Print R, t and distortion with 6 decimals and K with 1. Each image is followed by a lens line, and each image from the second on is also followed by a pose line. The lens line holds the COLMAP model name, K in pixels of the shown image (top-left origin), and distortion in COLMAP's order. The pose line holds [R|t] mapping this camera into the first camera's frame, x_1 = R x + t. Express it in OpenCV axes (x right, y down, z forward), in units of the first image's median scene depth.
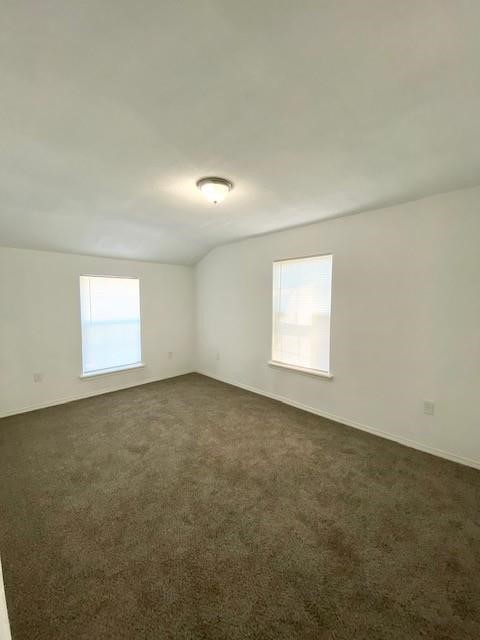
lens RADIAL K [[273.2, 0, 240.0], [0, 273.2, 320.0], [0, 0, 1]] dist [0.115183, 0.000023]
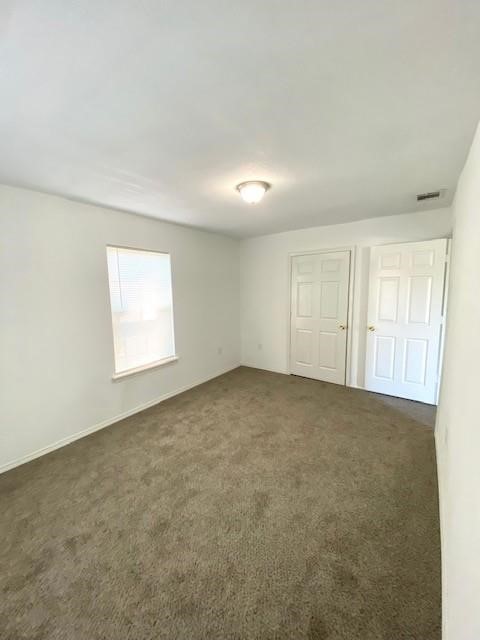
lens RADIAL K [[256.5, 0, 240.0], [0, 256.5, 320.0], [0, 0, 1]] dist [0.065489, -0.000071]
pose [[-0.175561, -0.113013, 0.977960, -0.785198], [0.110279, 0.984879, 0.133610, -0.075558], [-0.978272, 0.131305, -0.160443, 0.903740]]
